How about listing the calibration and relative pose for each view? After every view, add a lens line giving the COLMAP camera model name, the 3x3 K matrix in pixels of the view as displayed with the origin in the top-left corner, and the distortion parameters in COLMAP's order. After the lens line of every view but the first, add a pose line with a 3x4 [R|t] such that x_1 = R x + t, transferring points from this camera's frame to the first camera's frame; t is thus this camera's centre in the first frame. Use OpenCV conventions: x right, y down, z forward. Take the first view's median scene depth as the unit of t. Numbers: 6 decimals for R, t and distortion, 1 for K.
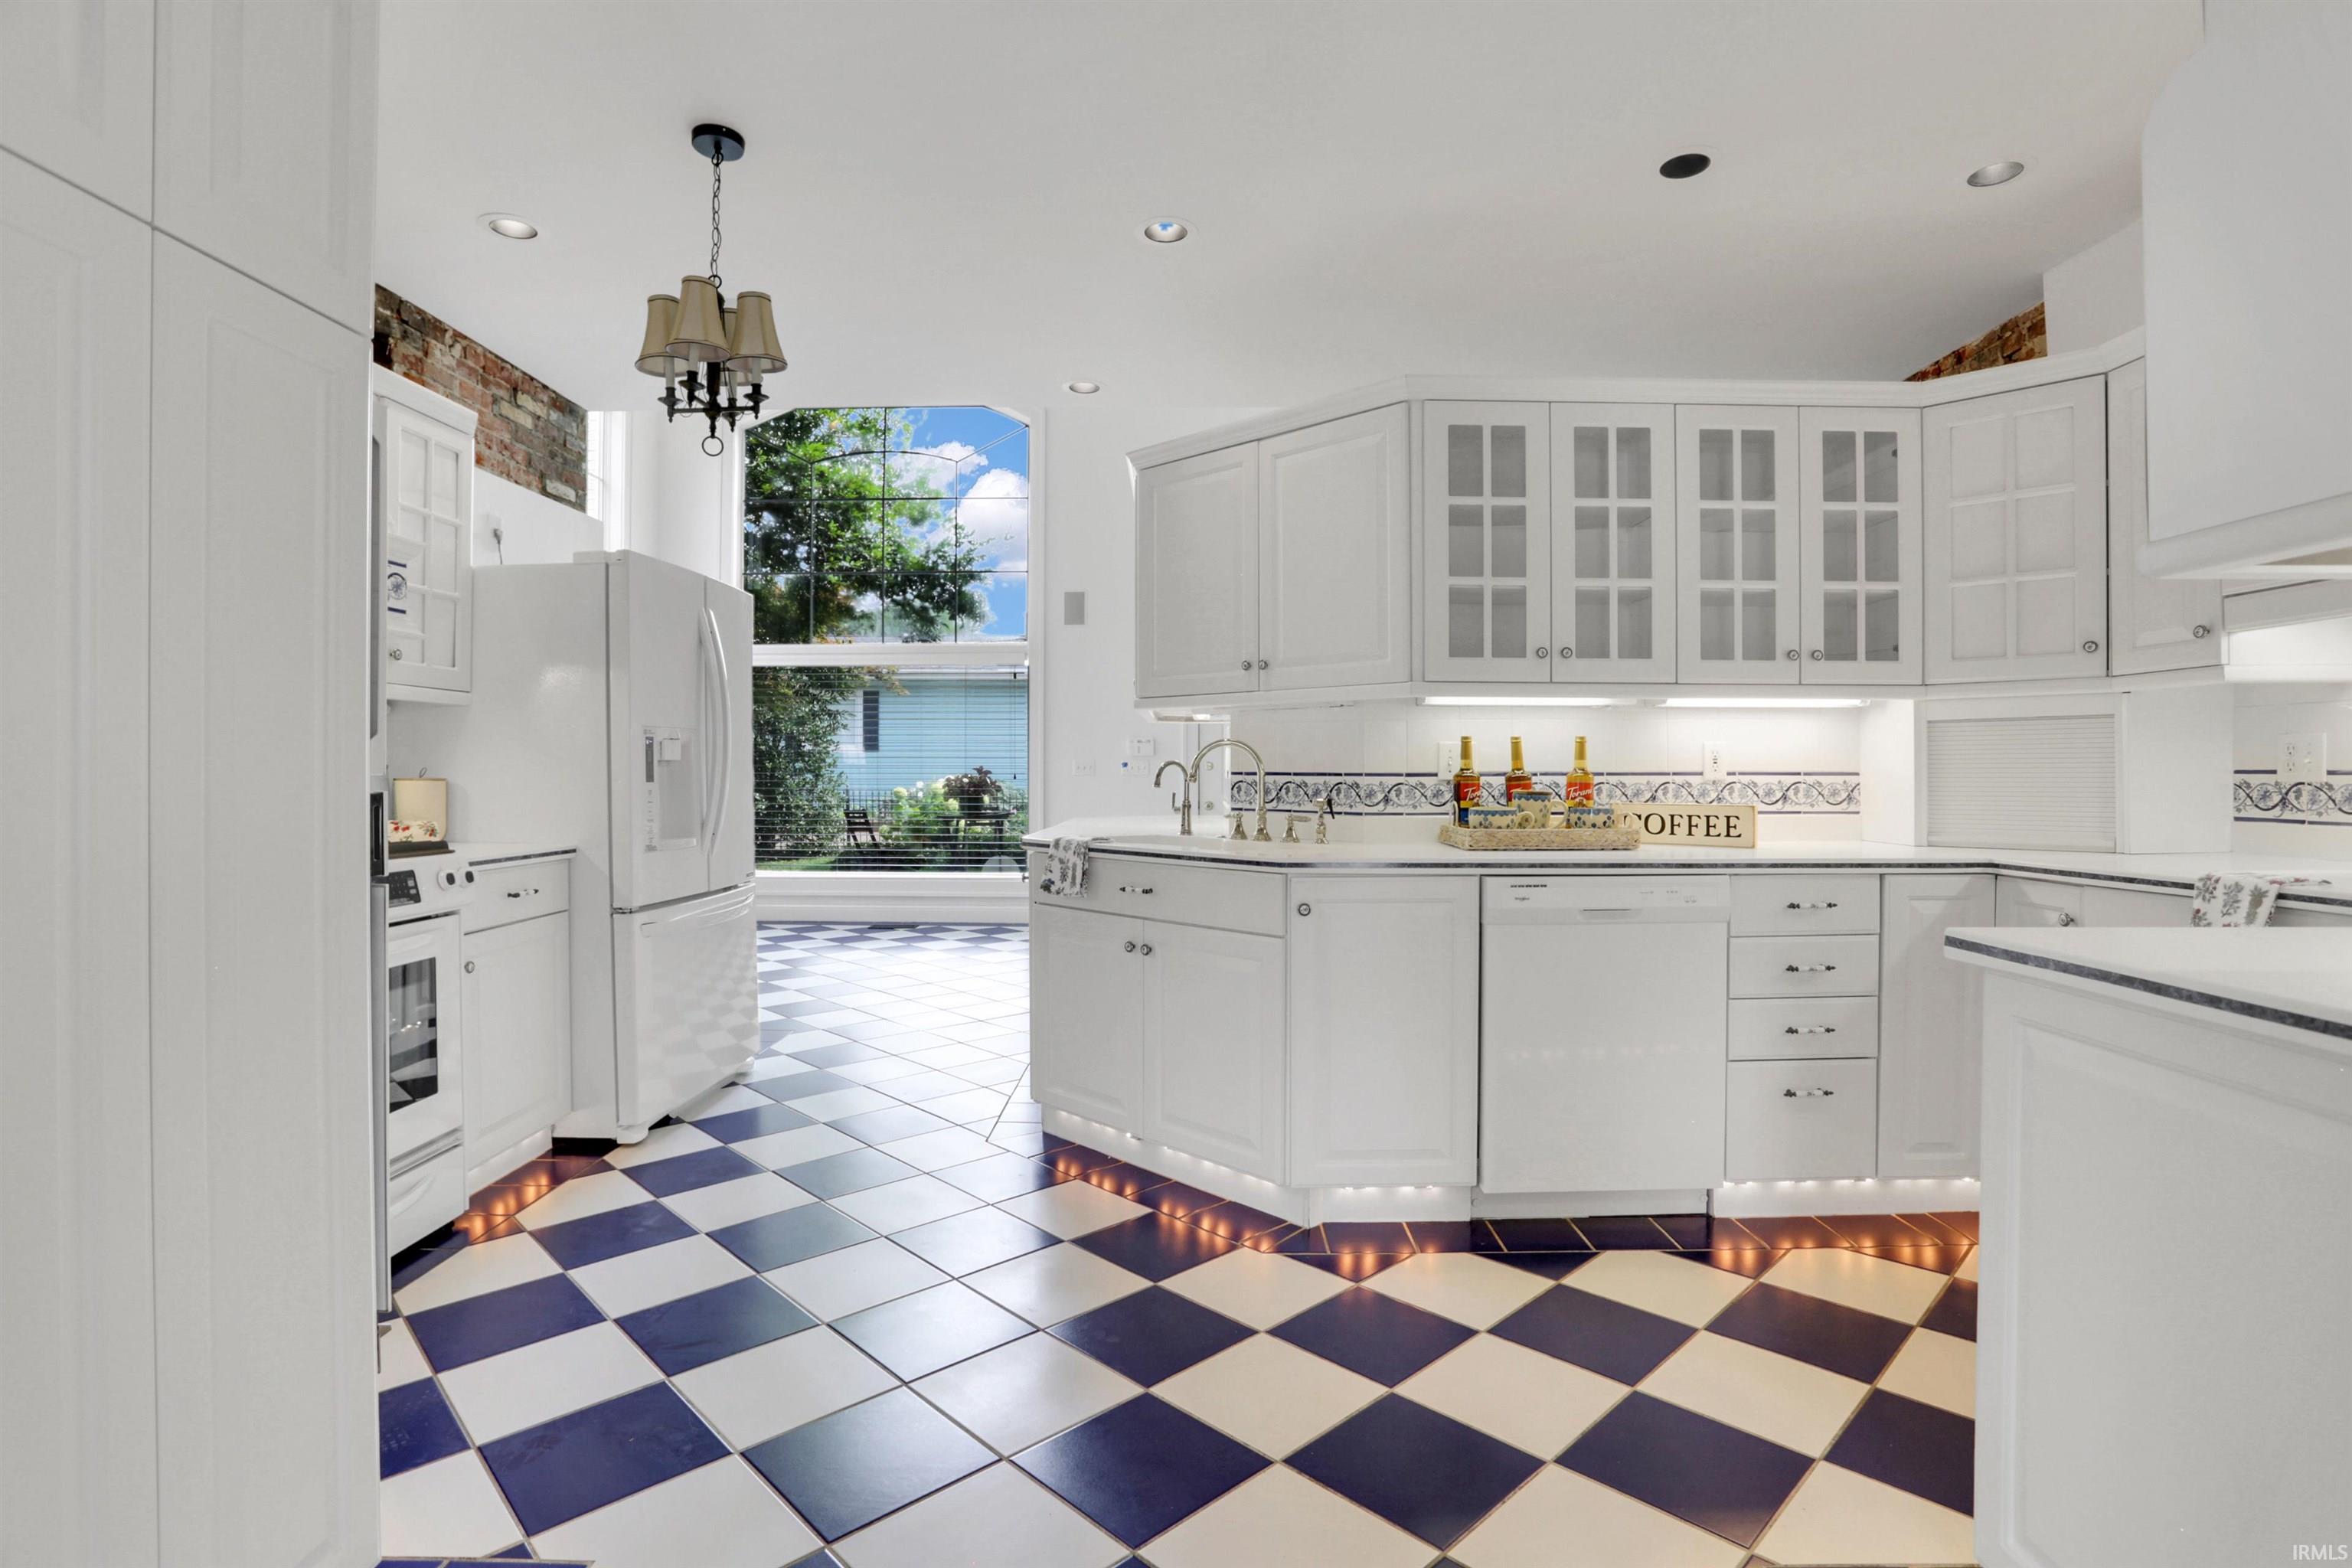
lens RADIAL K [[1142.8, 0, 1180.6], [0, 1142.8, 772.1], [0, 0, 1]] dist [-0.107797, 0.055545]
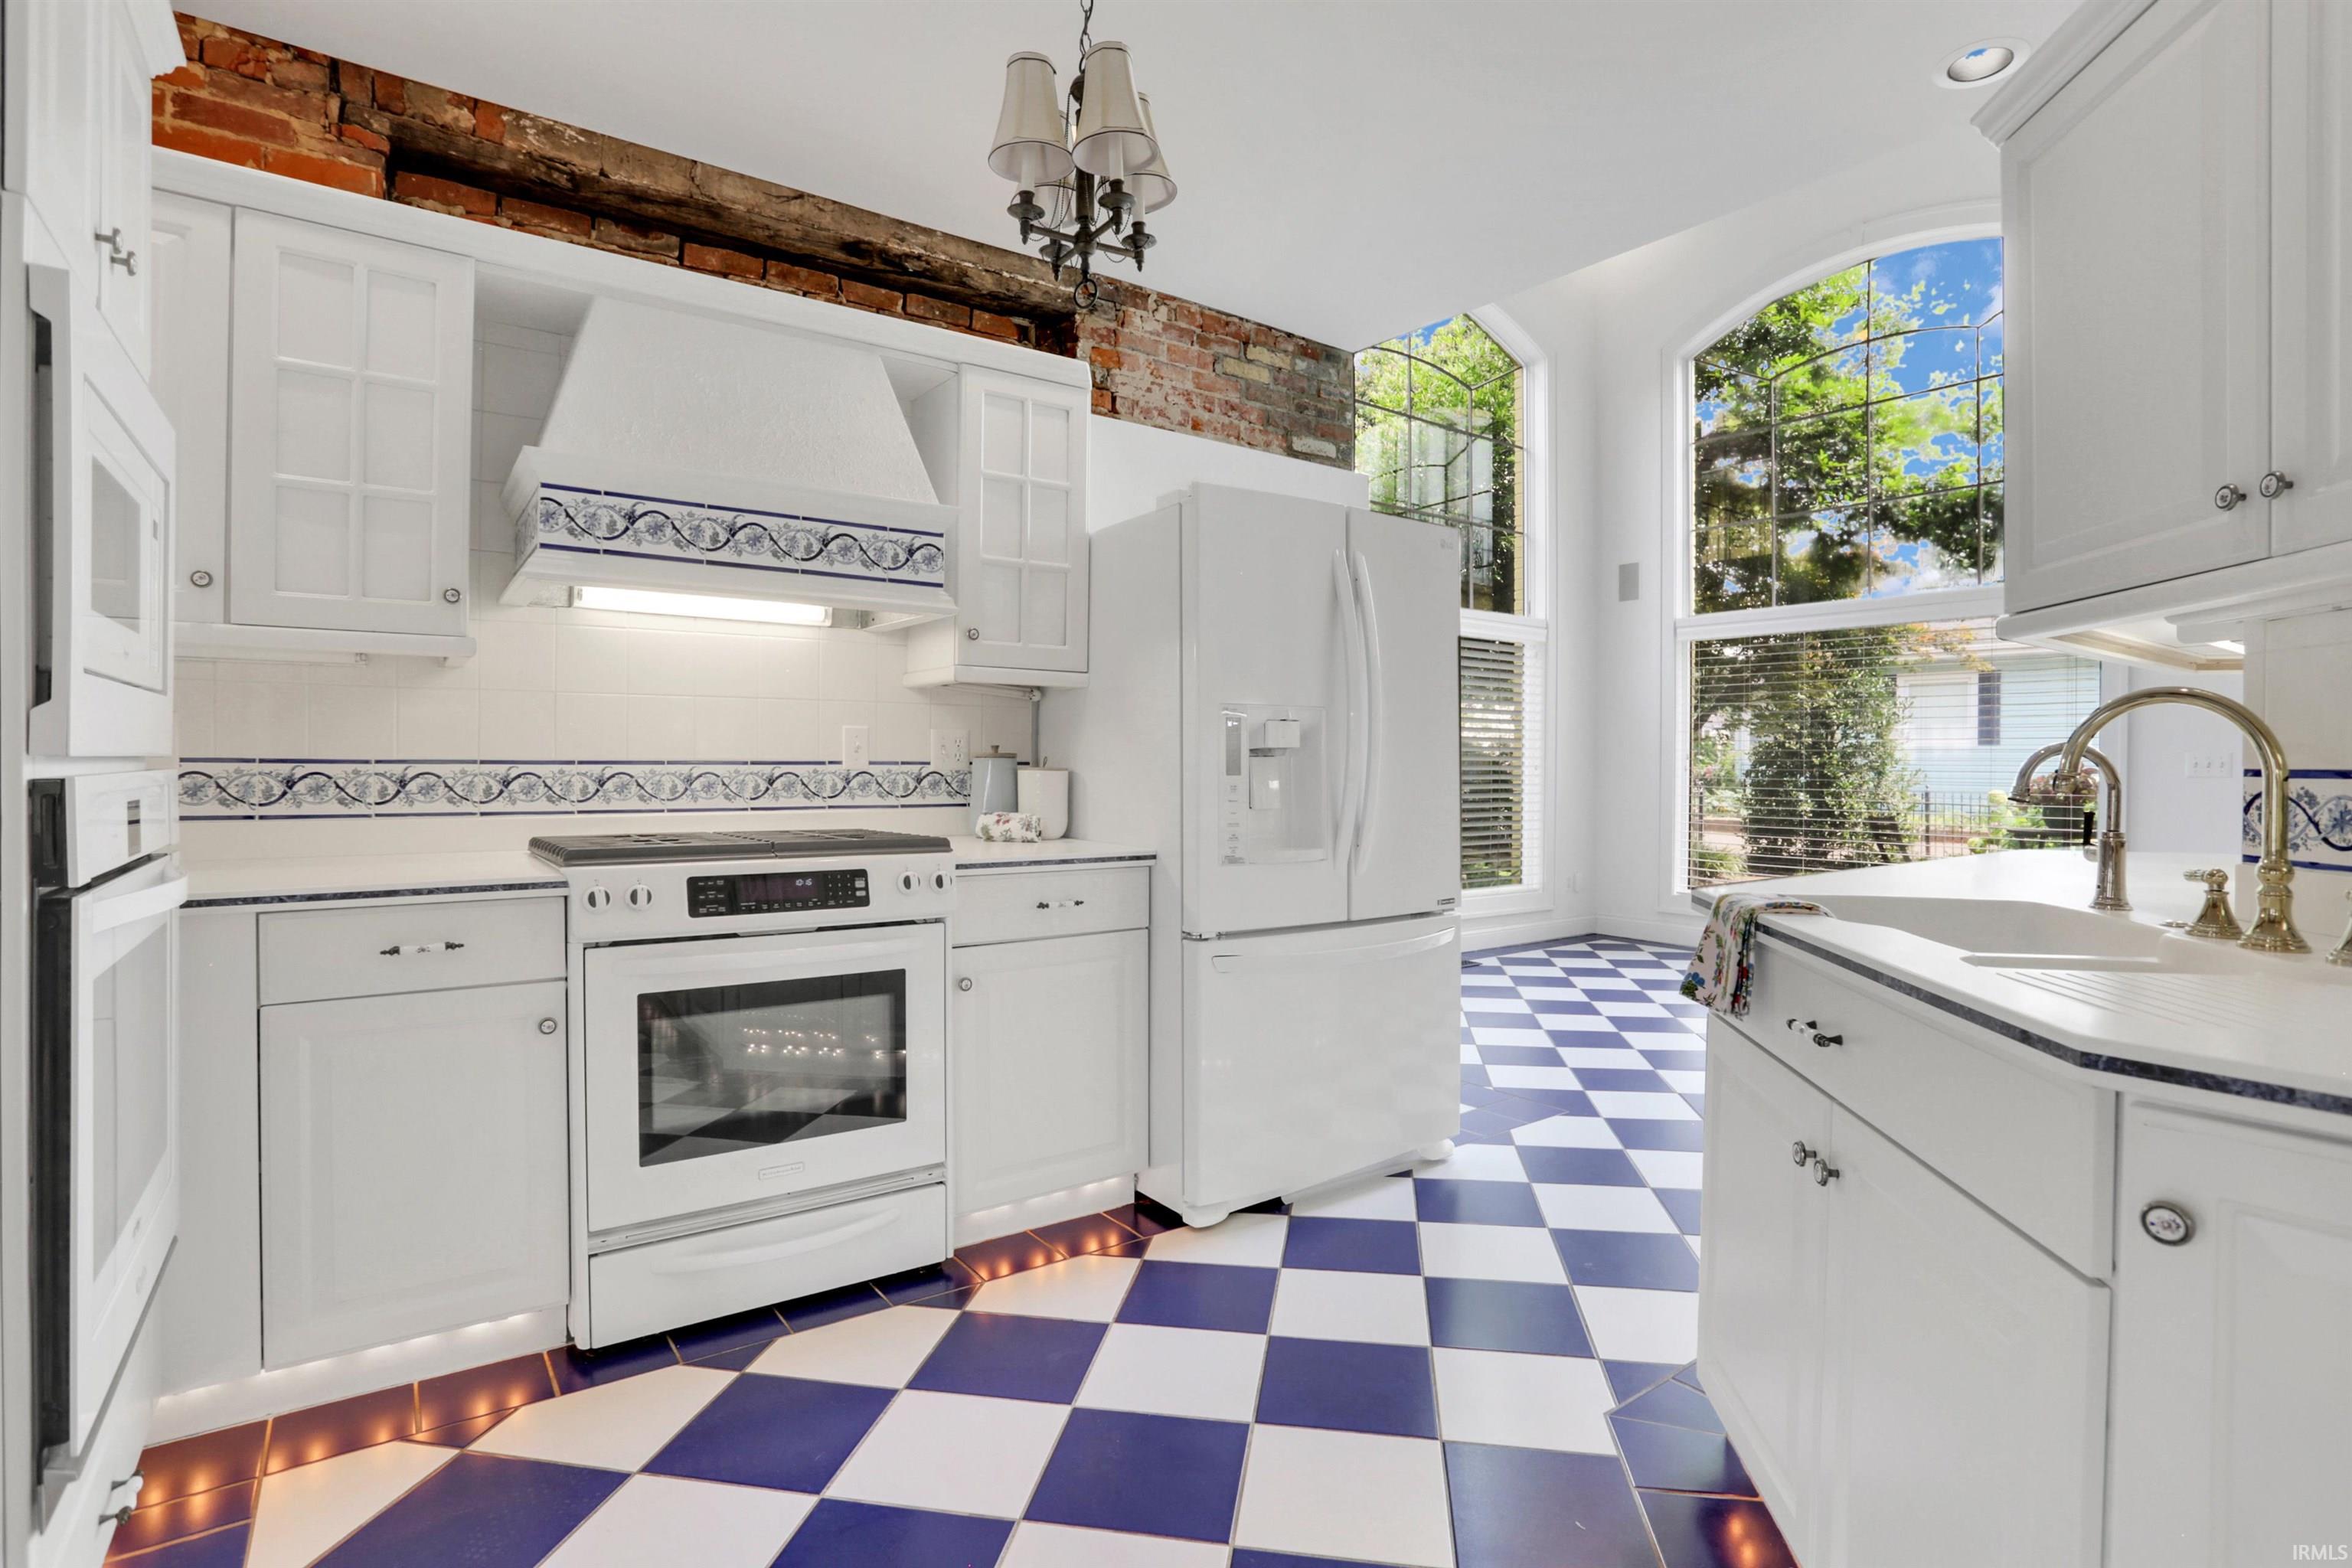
lens RADIAL K [[1142.8, 0, 1180.6], [0, 1142.8, 772.1], [0, 0, 1]] dist [-0.107797, 0.055545]
pose [[0.593323, 0.009979, -0.804903, 0.148619], [-0.007627, 0.999948, 0.006775, 0.001552], [0.804929, 0.002119, 0.593368, 0.509329]]
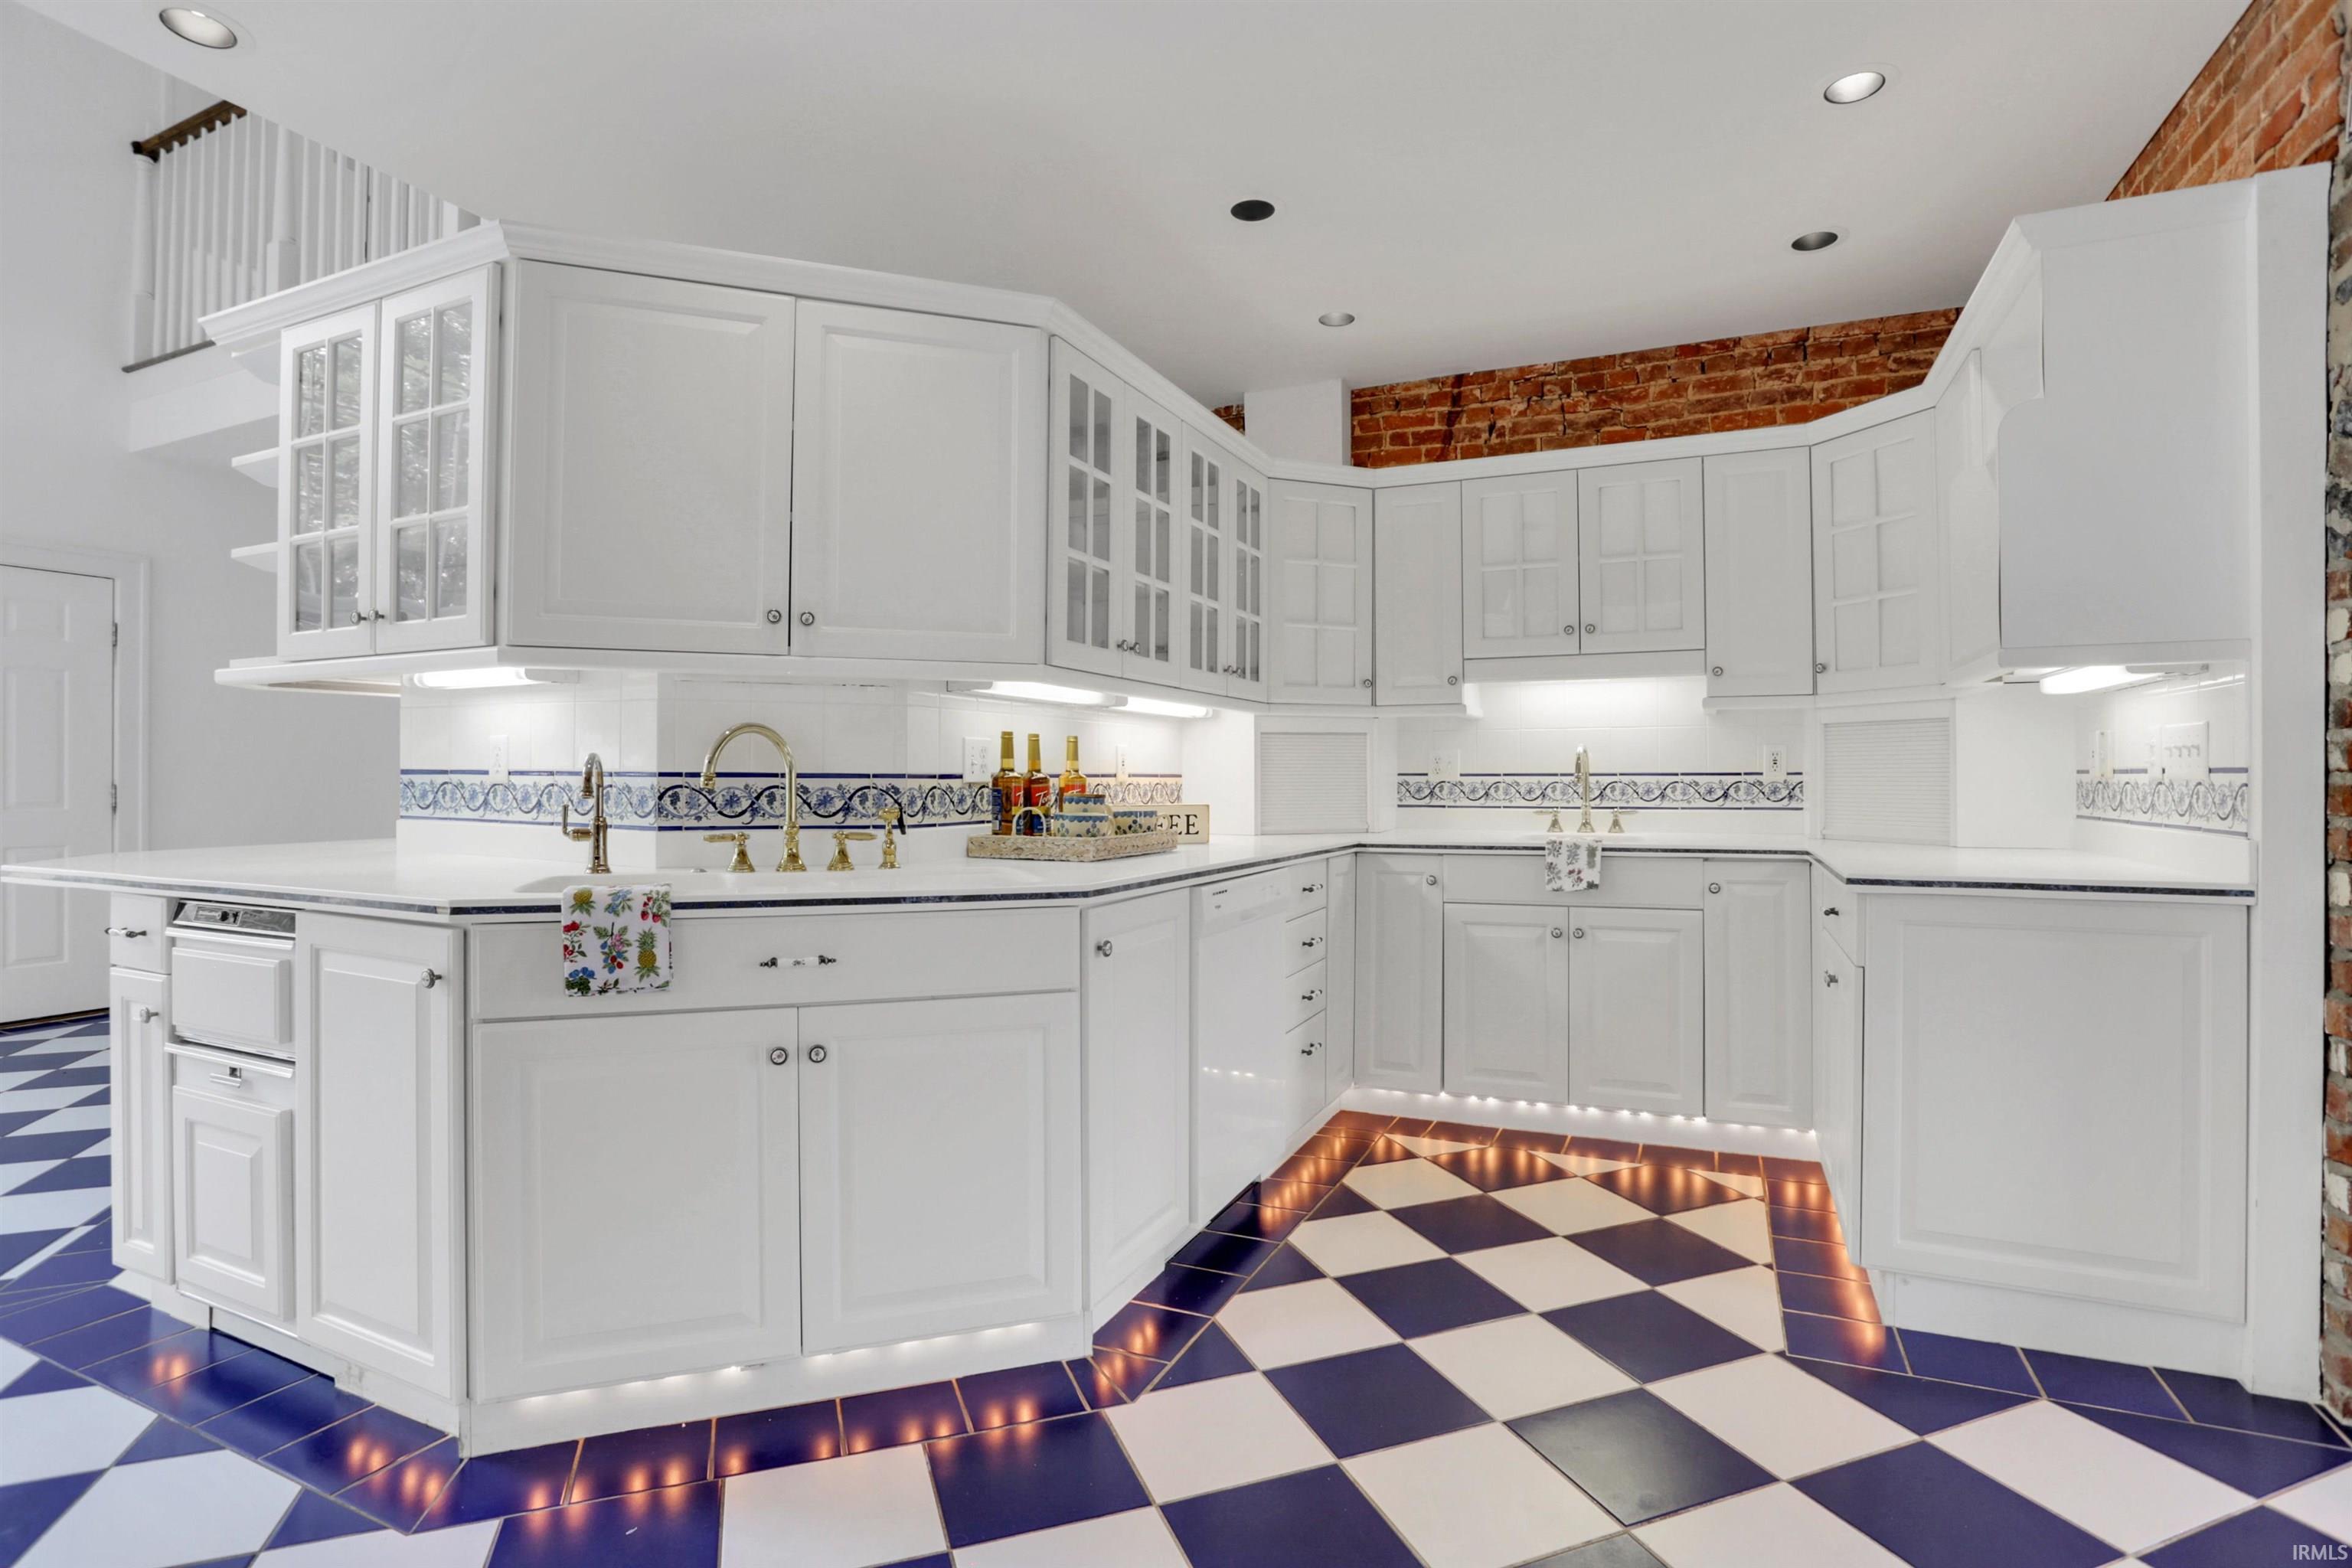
lens RADIAL K [[1142.8, 0, 1180.6], [0, 1142.8, 772.1], [0, 0, 1]] dist [-0.107797, 0.055545]
pose [[0.402316, 0.003887, 0.915492, -0.476286], [-0.001412, 0.999992, -0.003625, 0.002112], [-0.915500, 0.000166, 0.402319, 0.522809]]
